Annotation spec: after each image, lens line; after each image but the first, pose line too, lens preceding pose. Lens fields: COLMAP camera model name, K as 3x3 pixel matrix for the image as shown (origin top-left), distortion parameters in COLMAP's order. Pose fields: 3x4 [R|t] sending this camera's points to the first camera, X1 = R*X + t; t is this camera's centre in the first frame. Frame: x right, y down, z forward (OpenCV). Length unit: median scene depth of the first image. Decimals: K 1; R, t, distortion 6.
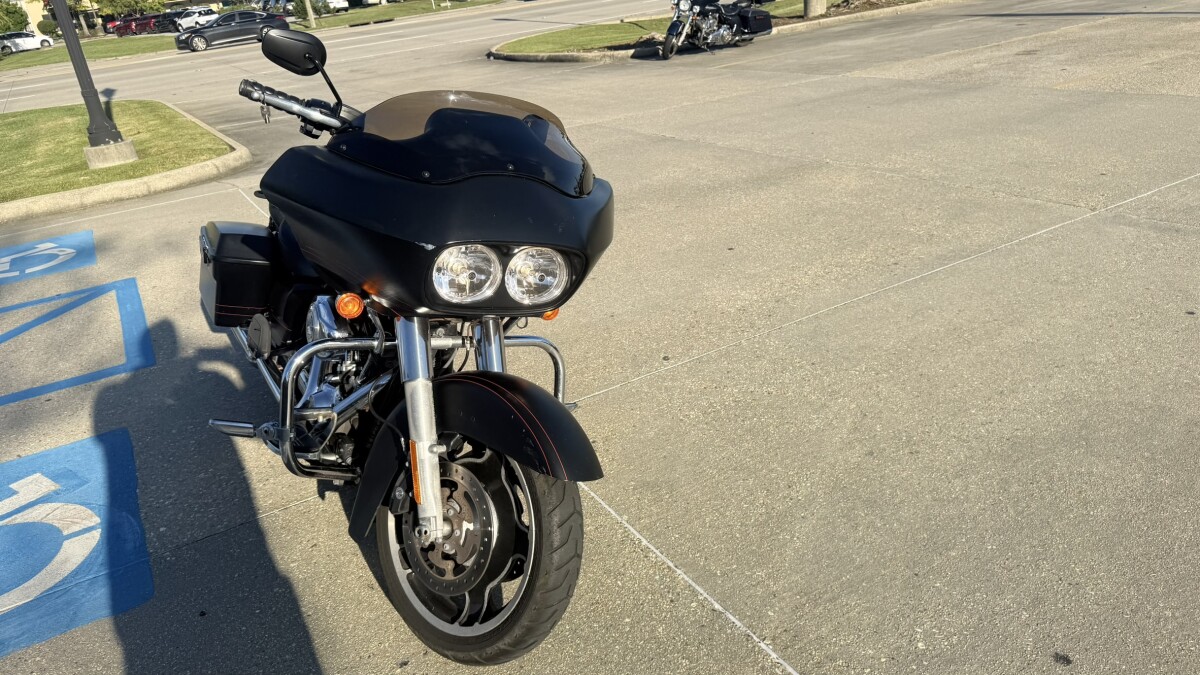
lens RADIAL K [[832.3, 0, 600.0], [0, 832.3, 337.5], [0, 0, 1]] dist [0.042539, -0.085169]
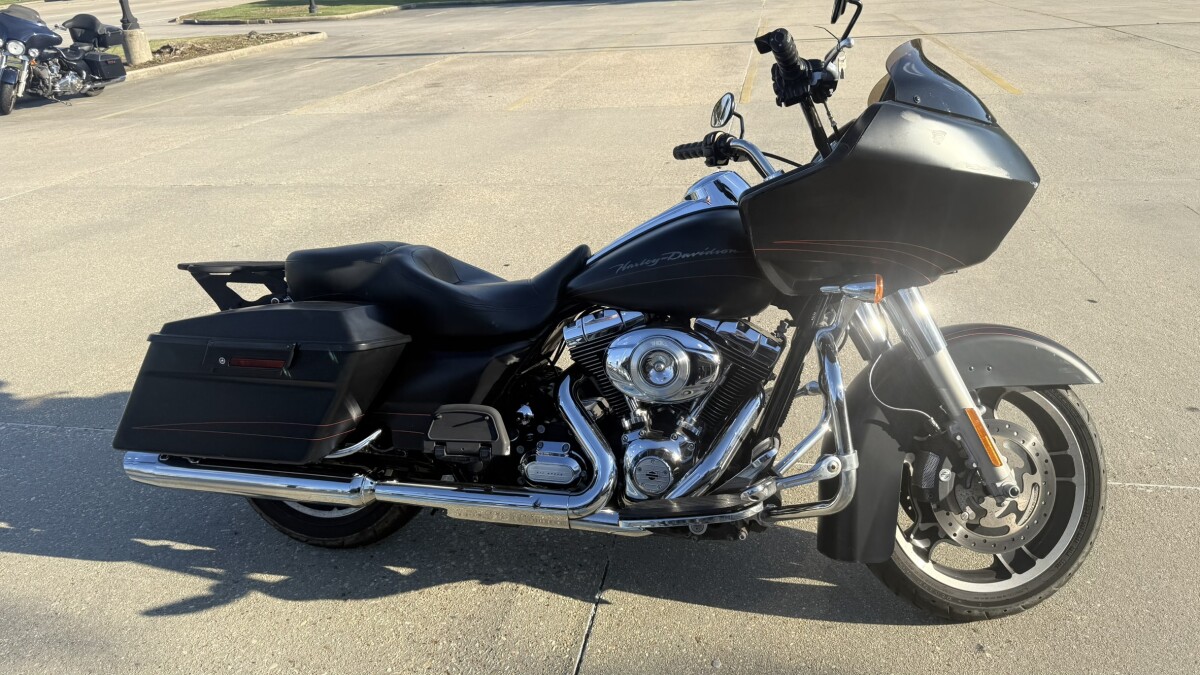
lens RADIAL K [[836.5, 0, 600.0], [0, 836.5, 337.5], [0, 0, 1]] dist [0.037467, -0.049669]
pose [[0.682495, -0.238915, 0.690738, -0.135991], [0.279621, 0.958519, 0.055252, -0.014271], [-0.675287, 0.155436, 0.720991, 0.069253]]
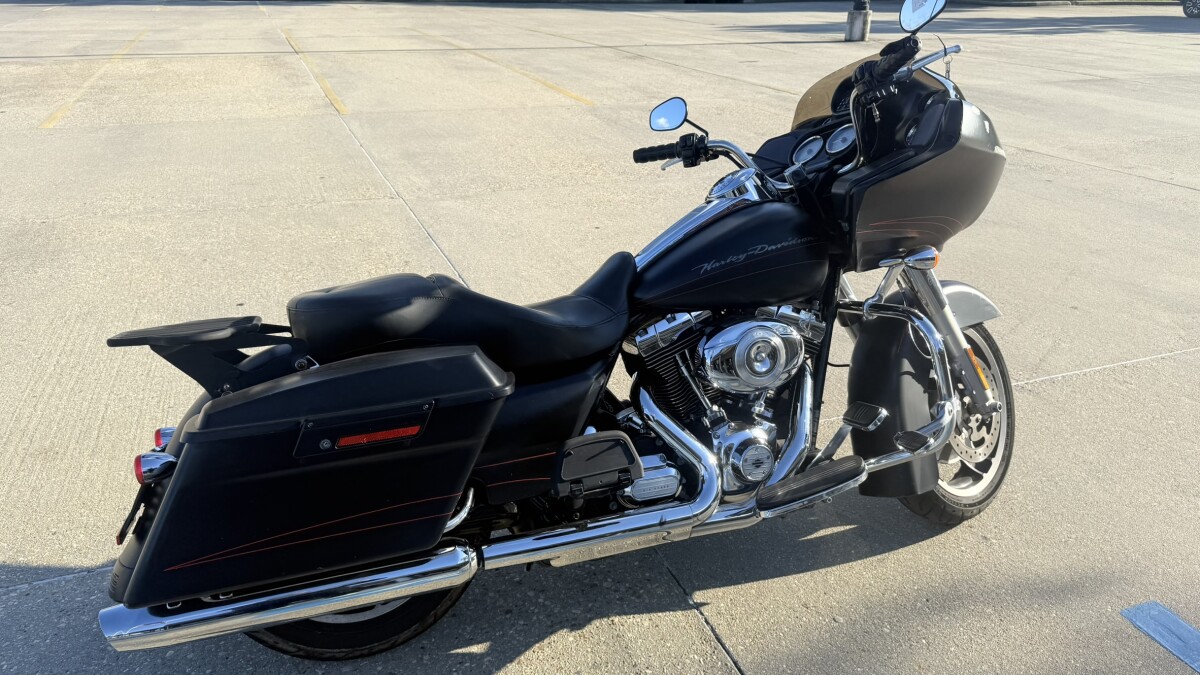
lens RADIAL K [[844.0, 0, 600.0], [0, 844.0, 337.5], [0, 0, 1]] dist [0.042286, -0.055186]
pose [[0.181073, -0.298161, 0.937183, -0.168557], [0.361993, 0.906241, 0.218376, -0.039096], [-0.914425, 0.299712, 0.272028, 0.135147]]
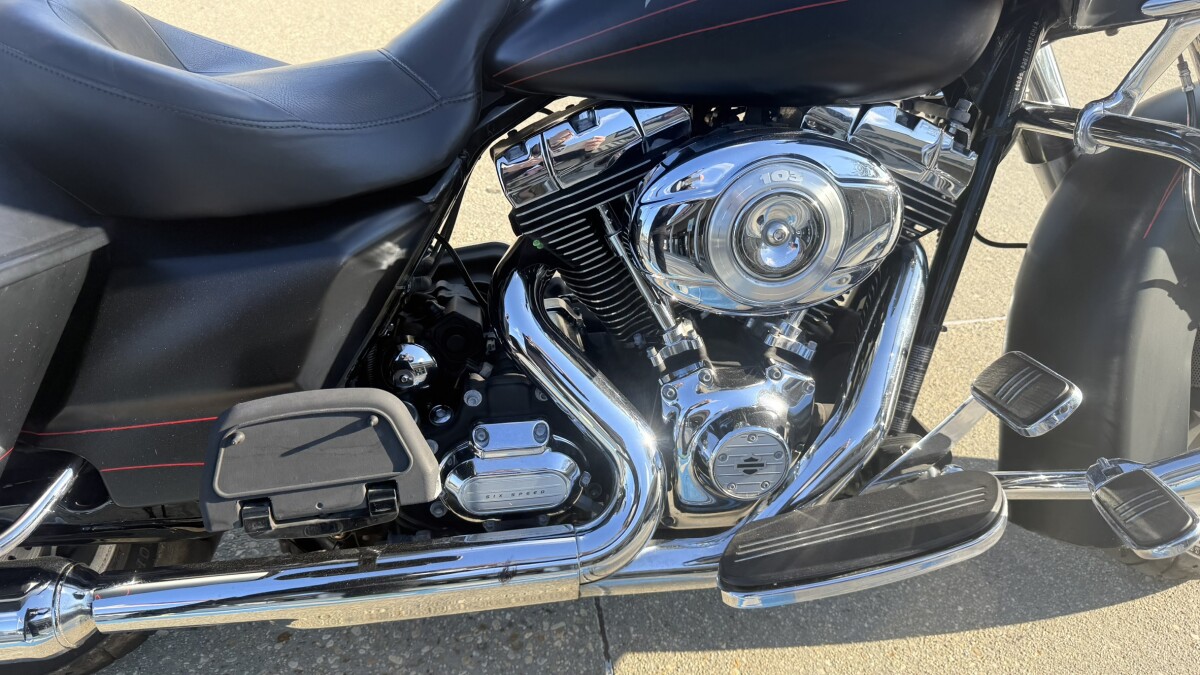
lens RADIAL K [[854.9, 0, 587.7], [0, 854.9, 344.3], [0, 0, 1]] dist [0.048077, -0.105935]
pose [[0.398394, -0.483020, 0.779726, -0.097797], [0.339197, 0.867423, 0.364036, -0.018008], [-0.852189, 0.119451, 0.509416, 0.132674]]
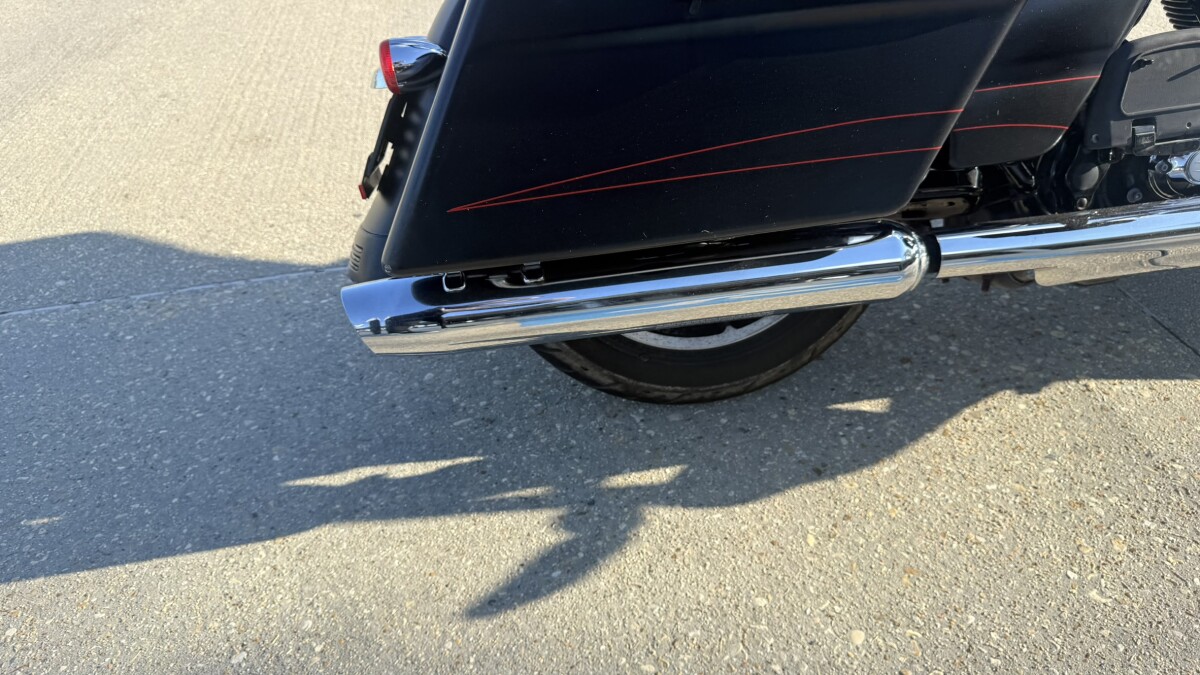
lens RADIAL K [[844.0, 0, 600.0], [0, 844.0, 337.5], [0, 0, 1]] dist [0.042286, -0.055186]
pose [[0.375895, -0.491104, 0.785825, -0.139226], [0.378555, 0.855410, 0.353511, -0.021385], [-0.845813, 0.164595, 0.507454, 0.177918]]
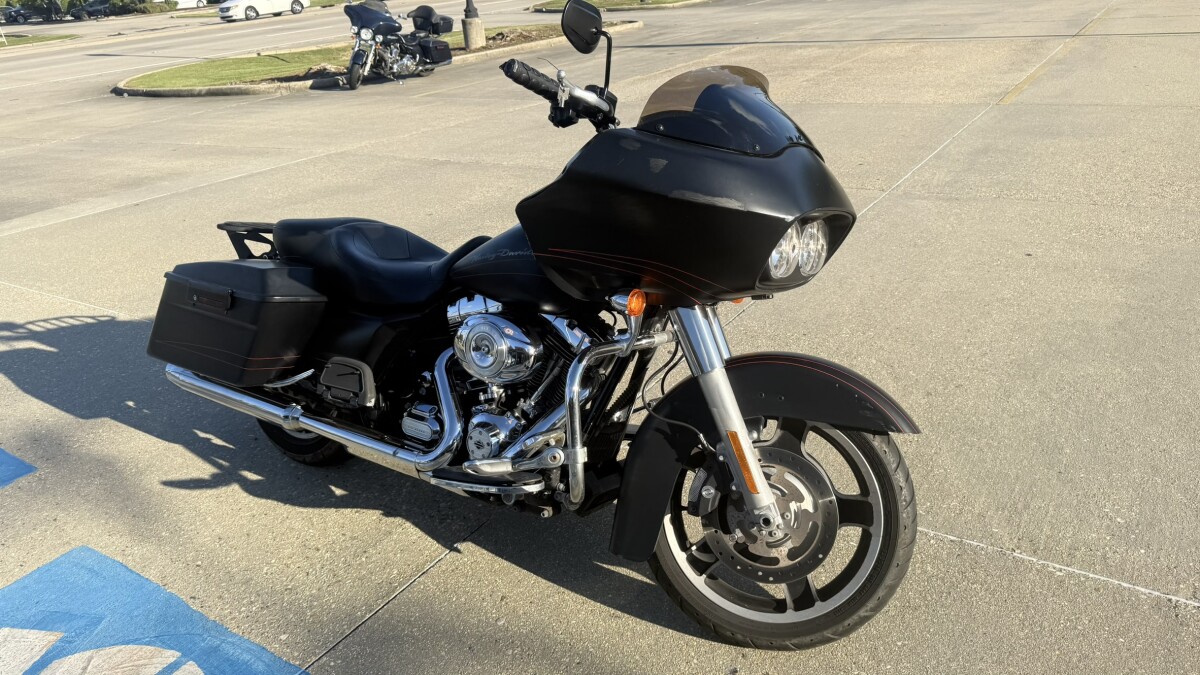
lens RADIAL K [[831.7, 0, 608.6], [0, 831.7, 337.4], [0, 0, 1]] dist [0.032382, -0.058335]
pose [[0.902115, -0.139739, 0.408241, -0.086330], [0.155500, 0.987821, -0.005490, 0.000251], [-0.402502, 0.068434, 0.912858, 0.021903]]
